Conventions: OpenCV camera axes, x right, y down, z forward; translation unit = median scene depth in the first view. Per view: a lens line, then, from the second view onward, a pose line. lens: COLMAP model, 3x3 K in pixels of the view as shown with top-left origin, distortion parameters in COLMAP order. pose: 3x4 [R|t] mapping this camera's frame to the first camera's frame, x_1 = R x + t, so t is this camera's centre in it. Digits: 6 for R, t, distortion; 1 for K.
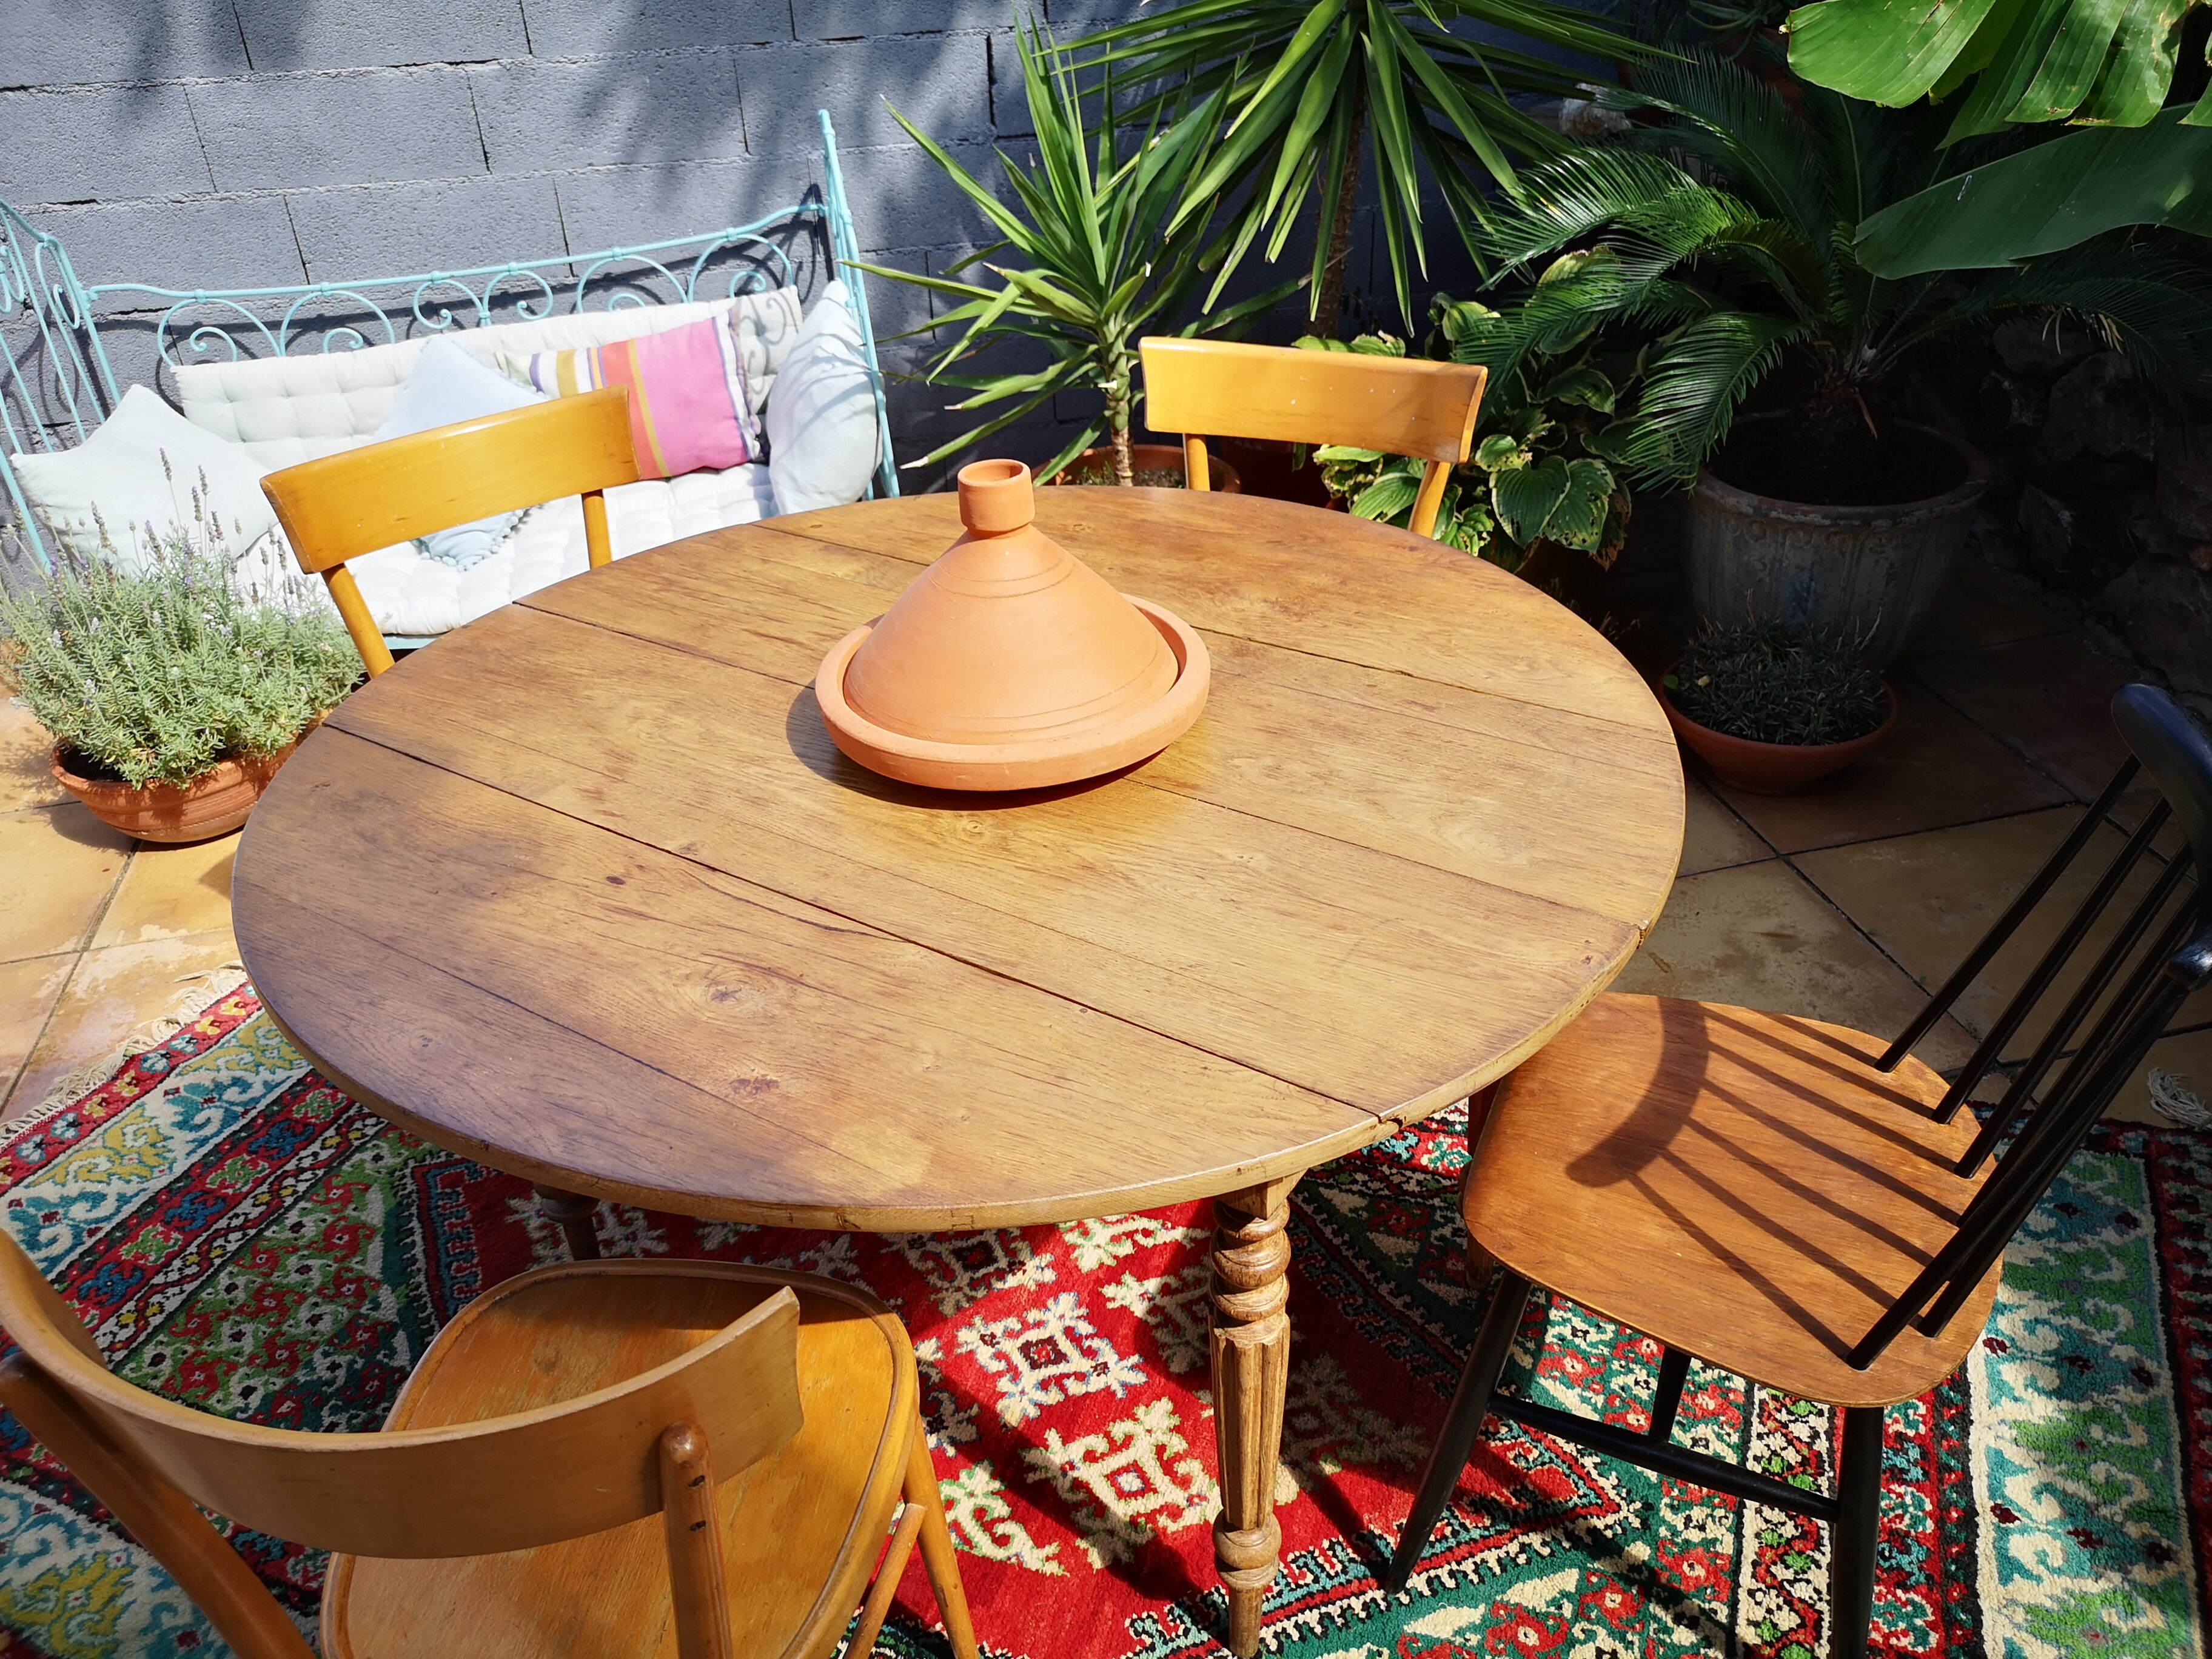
lens RADIAL K [[1748.9, 0, 1103.1], [0, 1748.9, 728.9], [0, 0, 1]] dist [0.033165, -0.044647]
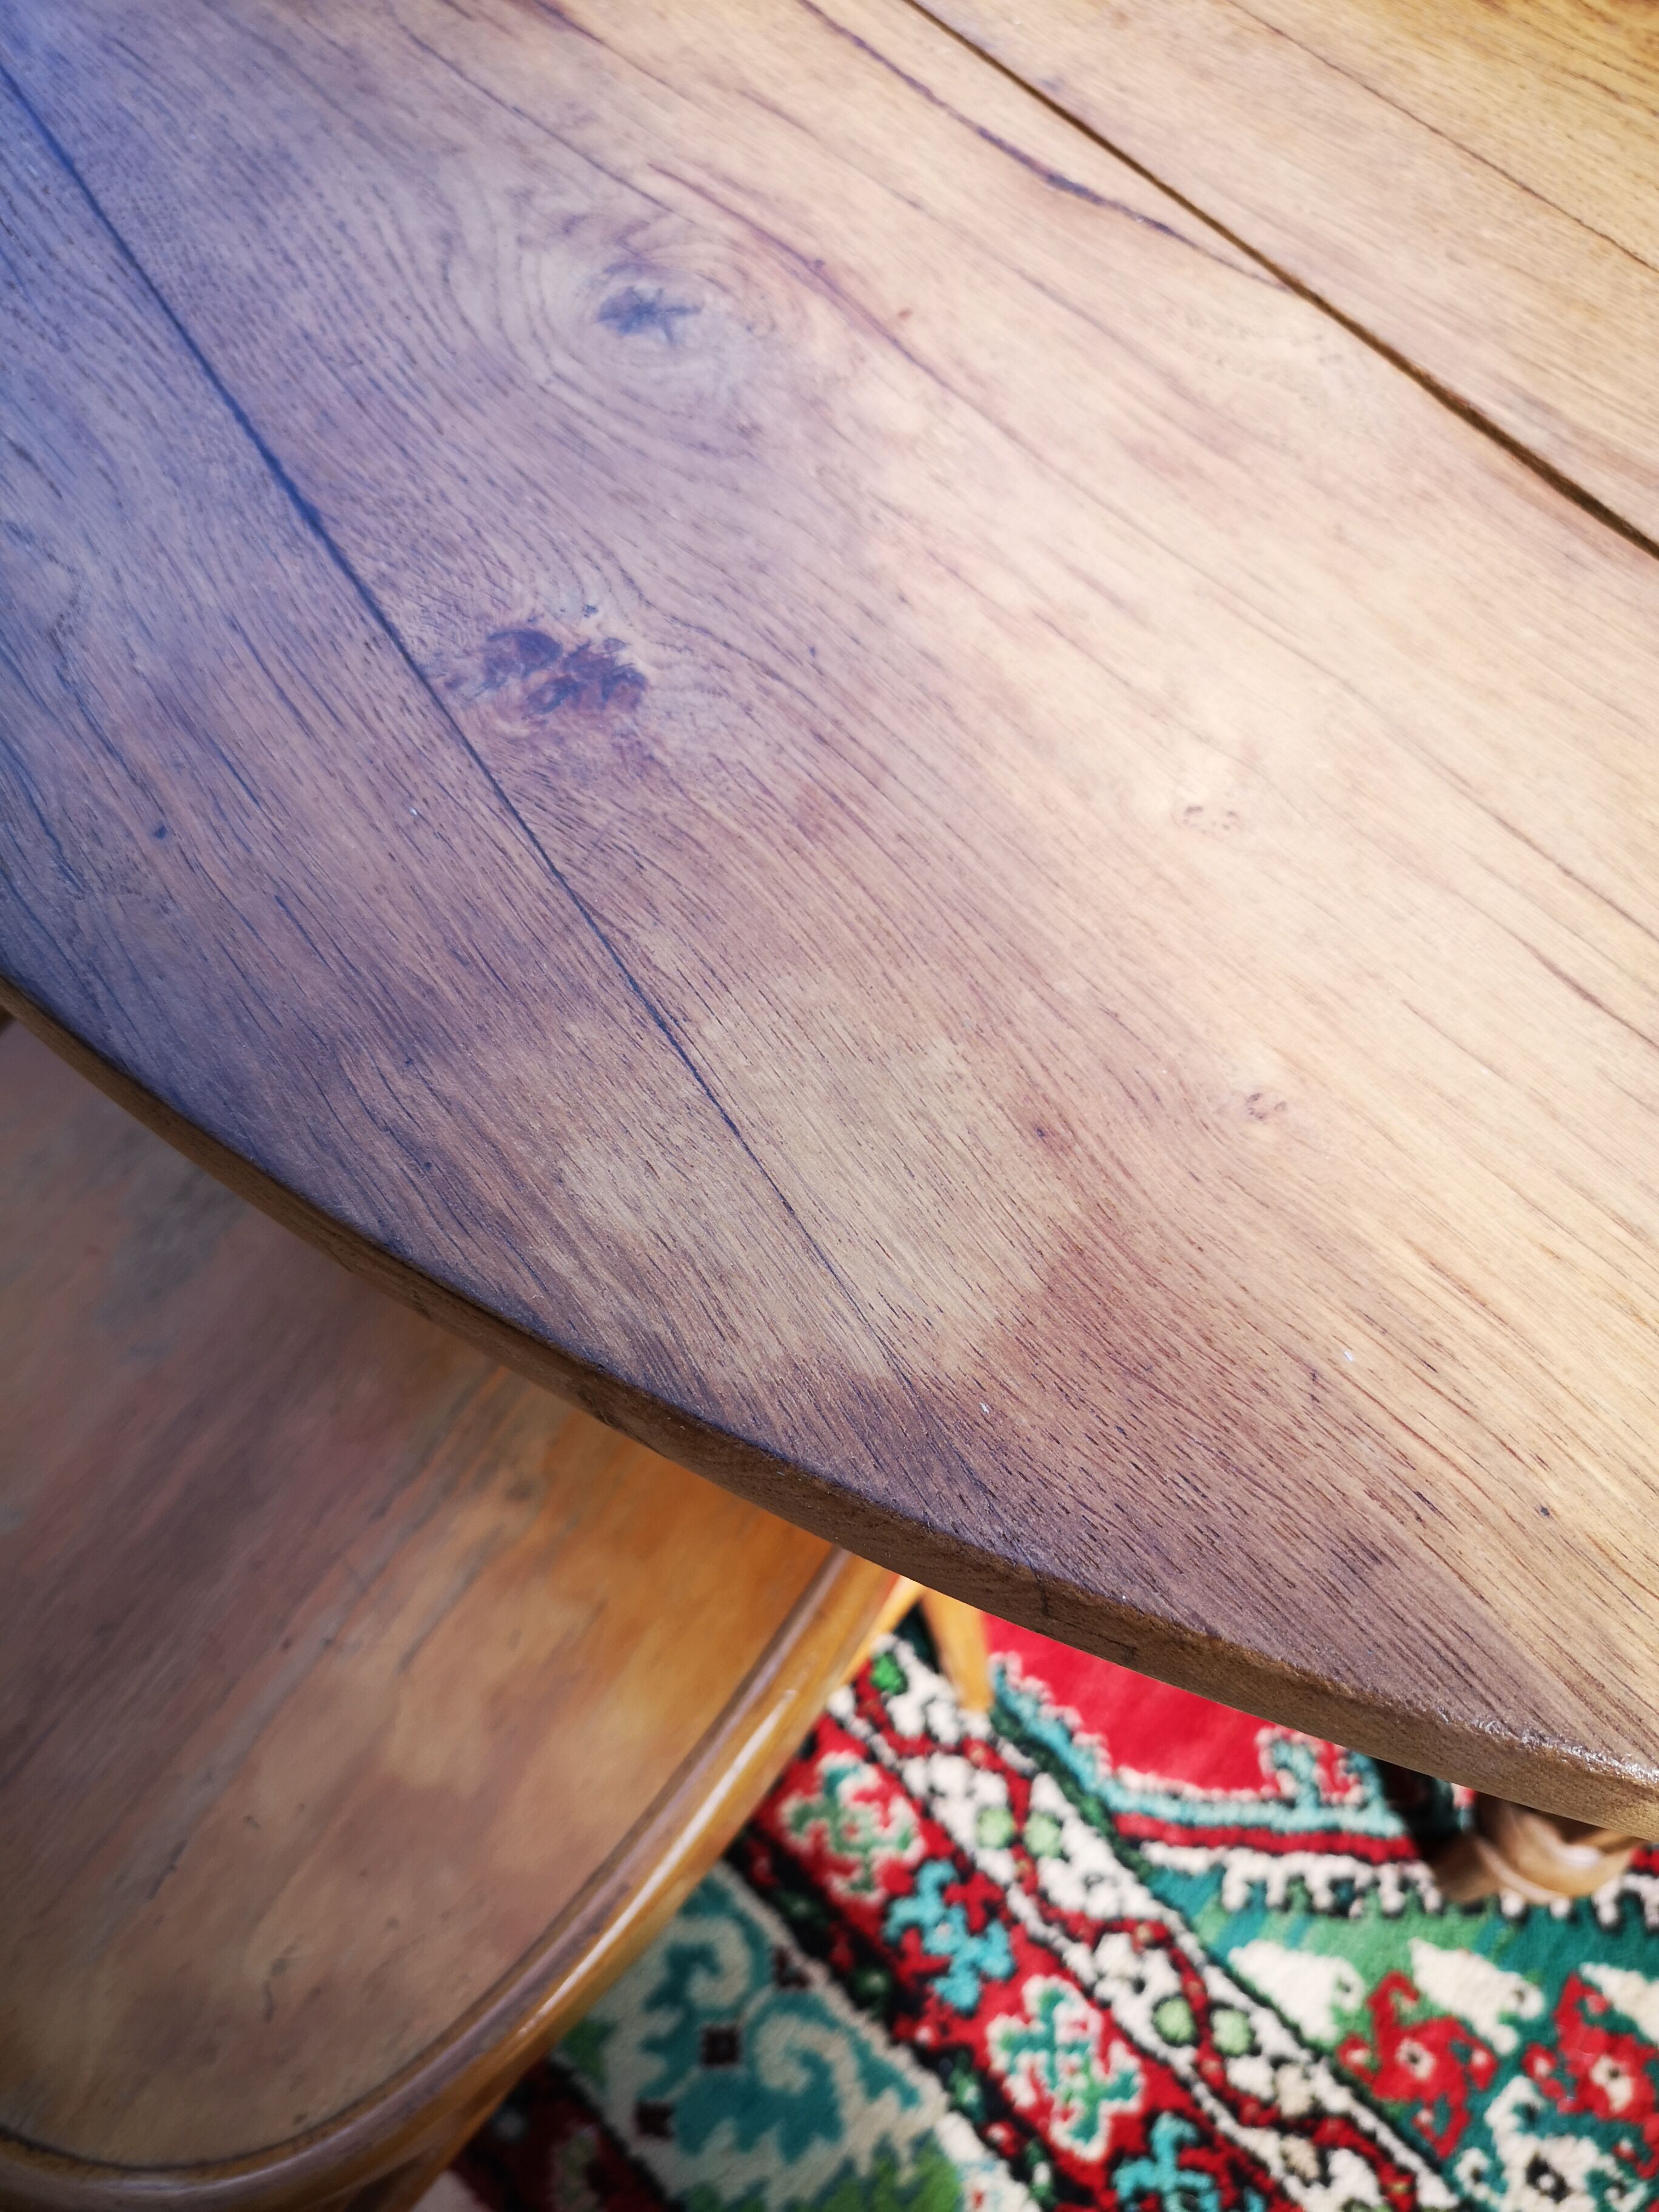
lens RADIAL K [[1748.9, 0, 808.9], [0, 1748.9, 1112.7], [0, 0, 1]] dist [0.033165, -0.044647]
pose [[0.901767, 0.363304, -0.234152, -0.052844], [-0.196542, 0.827160, 0.526476, 0.076101], [0.384952, -0.428738, 0.817310, 0.531541]]
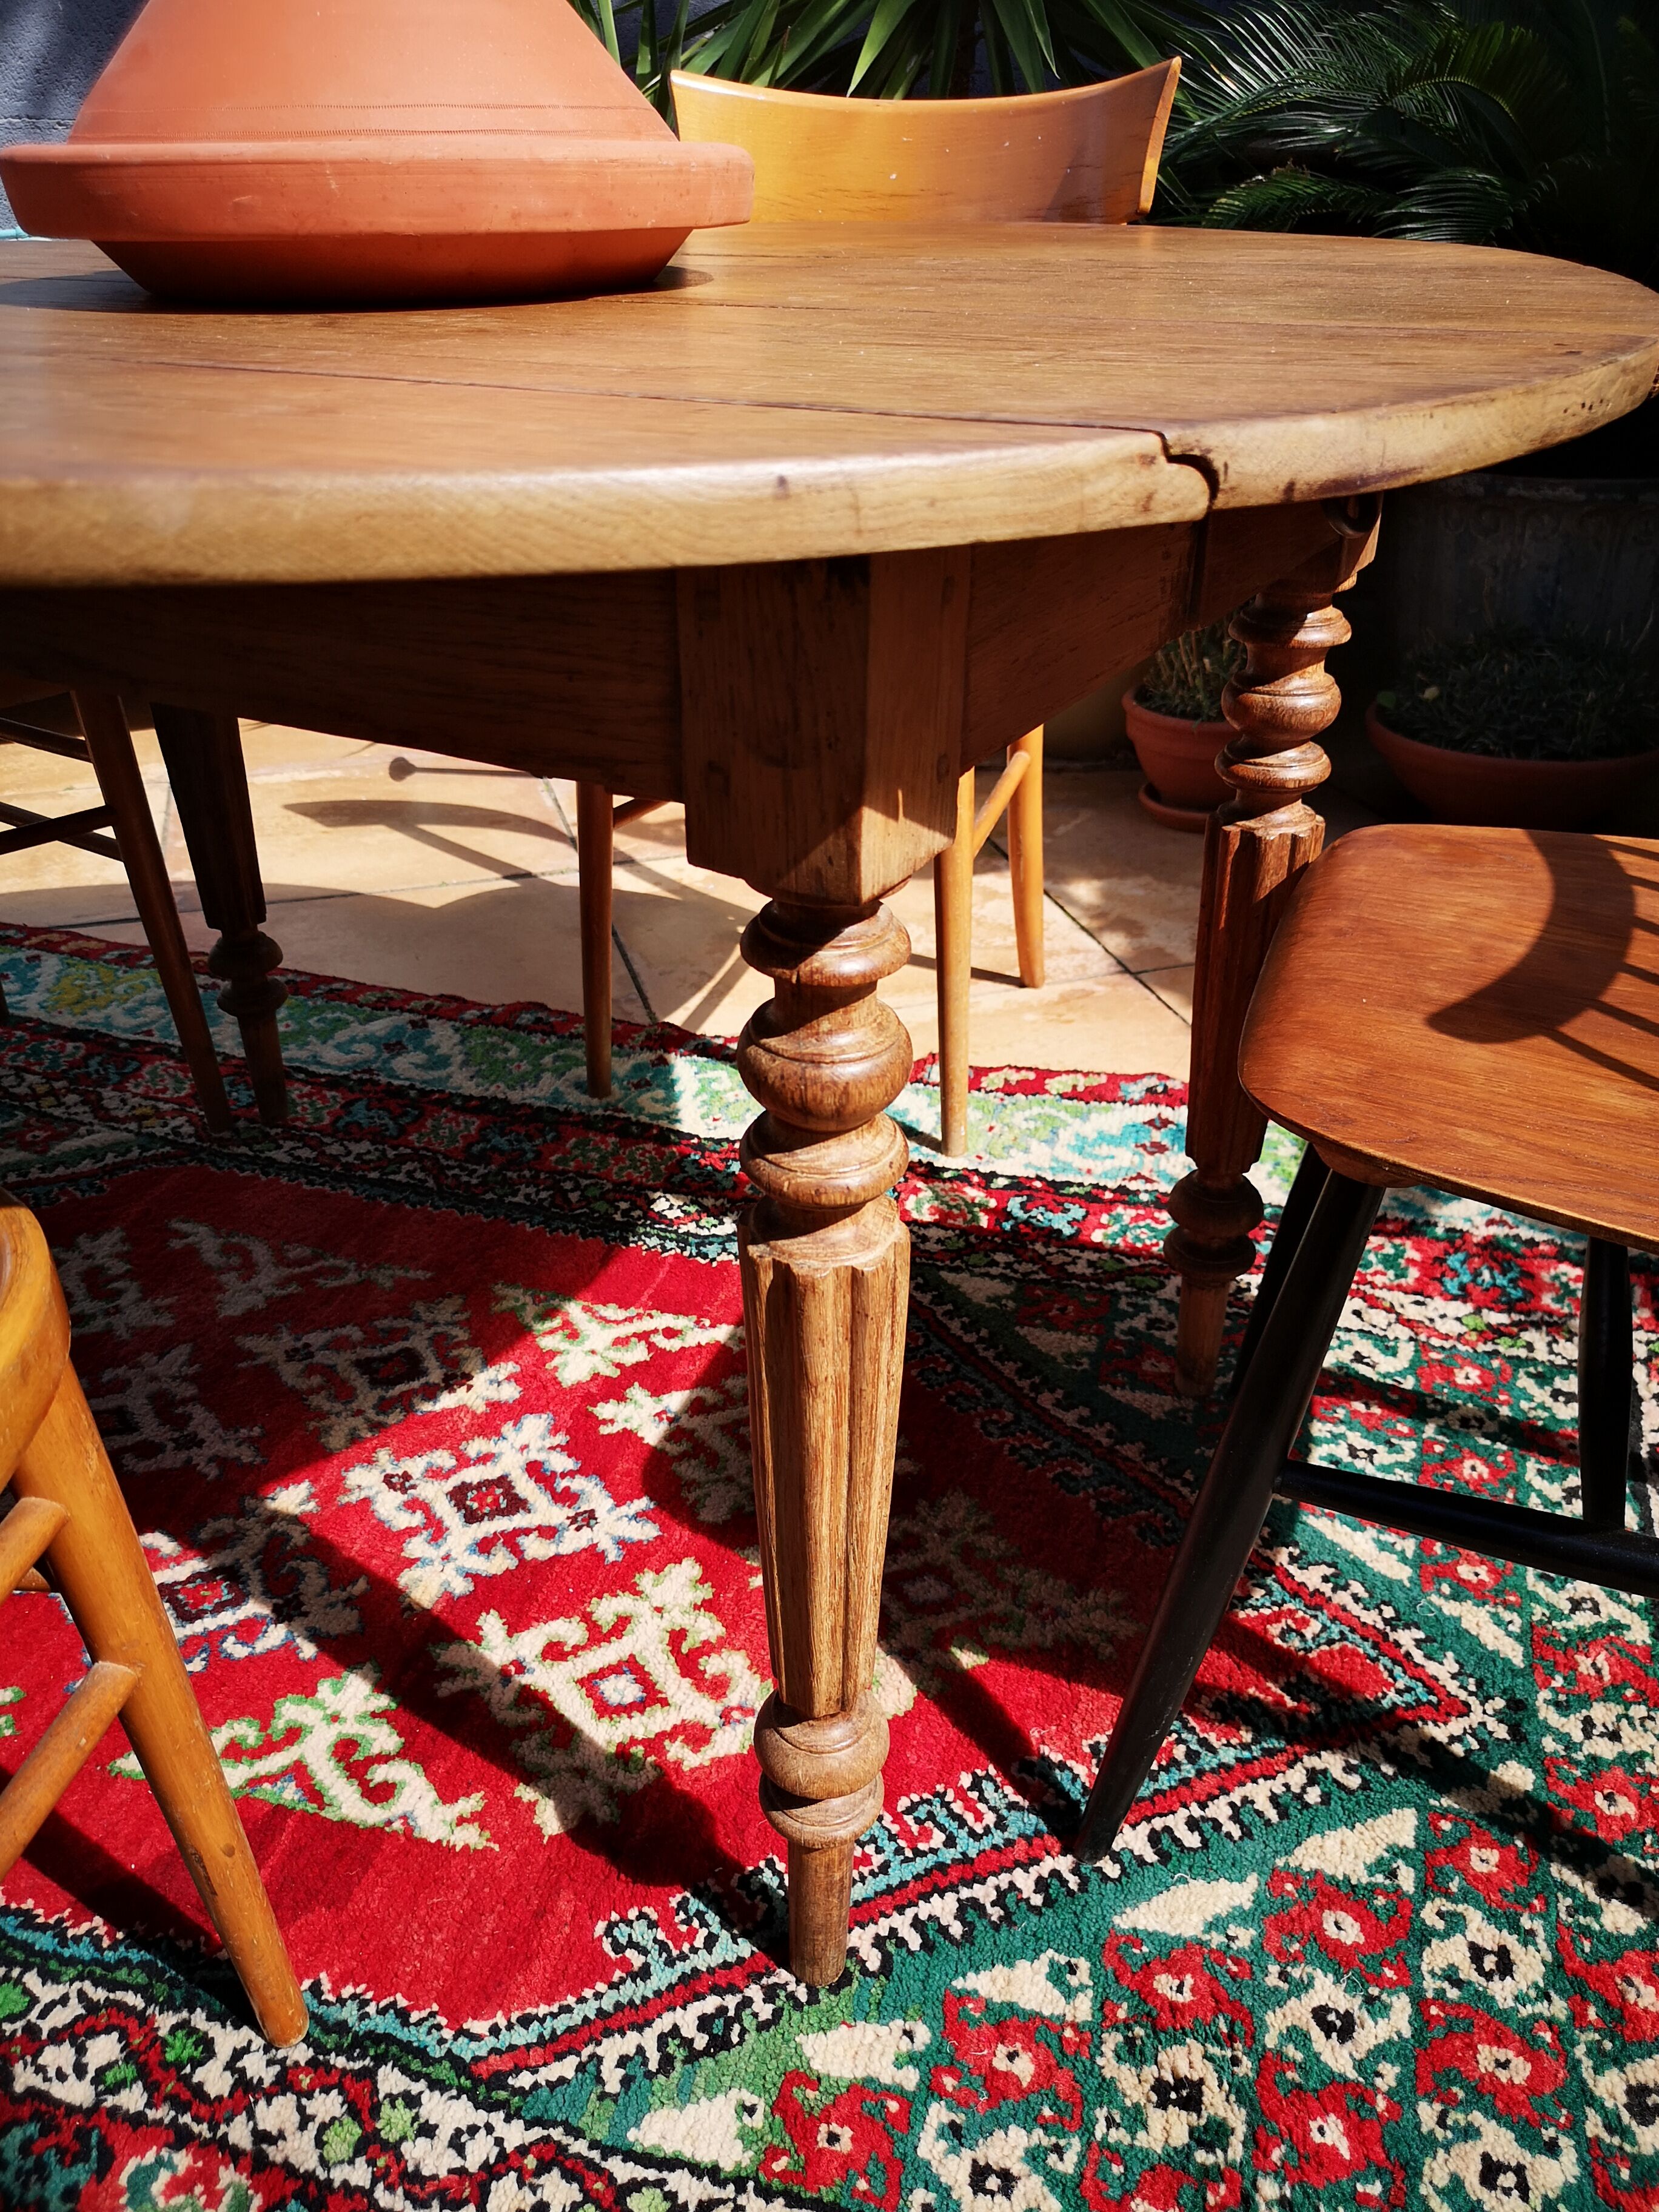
lens RADIAL K [[1748.9, 0, 810.2], [0, 1748.9, 1061.8], [0, 0, 1]] dist [0.033165, -0.044647]
pose [[0.997783, 0.000166, 0.066557, 0.038414], [0.001695, 0.999609, -0.027915, 0.240636], [-0.066535, 0.027966, 0.997392, 0.422152]]
